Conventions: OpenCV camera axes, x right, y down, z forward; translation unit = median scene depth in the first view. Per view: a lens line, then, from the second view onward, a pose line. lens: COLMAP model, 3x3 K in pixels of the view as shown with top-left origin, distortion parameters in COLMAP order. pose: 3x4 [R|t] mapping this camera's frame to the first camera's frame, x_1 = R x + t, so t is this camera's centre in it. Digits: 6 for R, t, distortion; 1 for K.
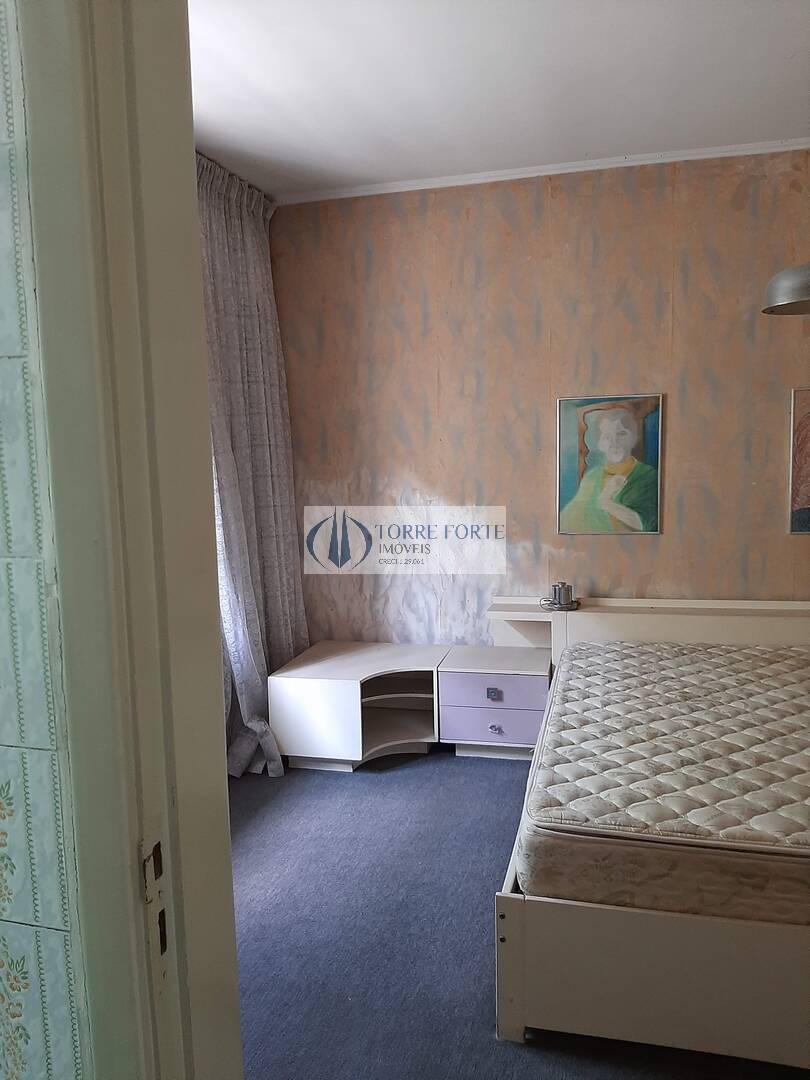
lens RADIAL K [[834.9, 0, 385.8], [0, 834.9, 544.0], [0, 0, 1]] dist [0.042473, -0.083288]
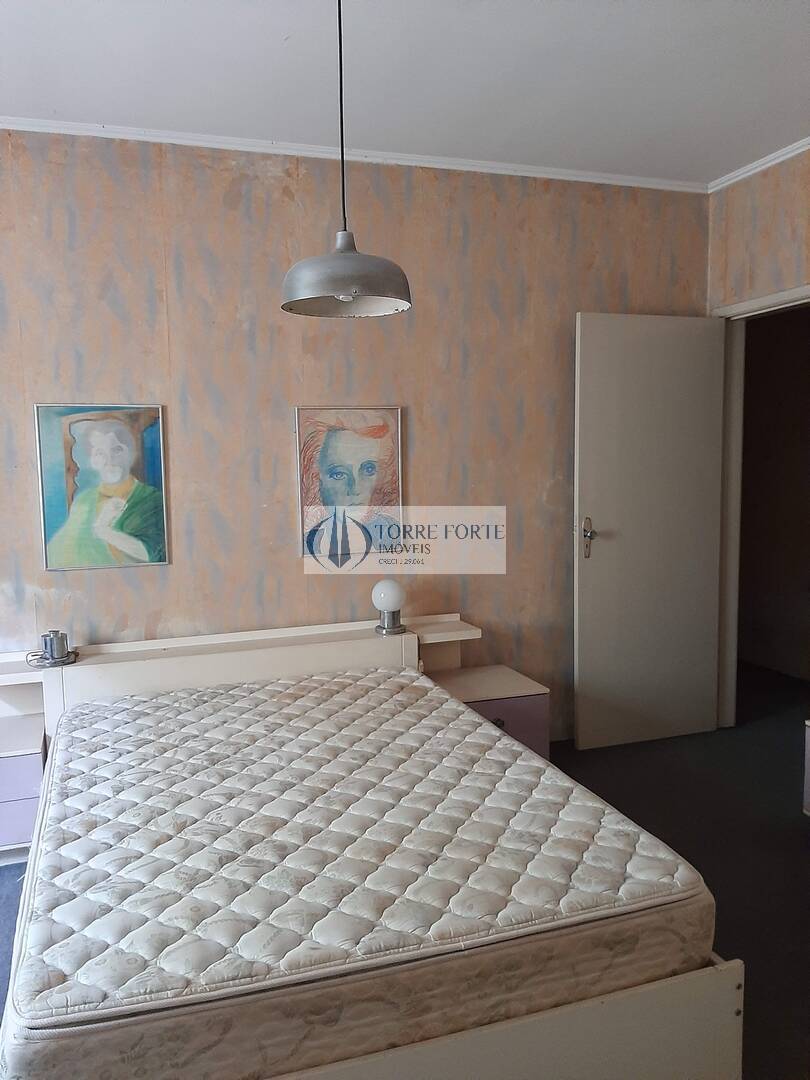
lens RADIAL K [[834.9, 0, 400.1], [0, 834.9, 546.1], [0, 0, 1]] dist [0.042473, -0.083288]
pose [[0.825205, -0.047864, 0.562801, 0.037026], [0.057969, 0.998318, -0.000093, -0.018149], [-0.561851, 0.032702, 0.826592, 0.147942]]
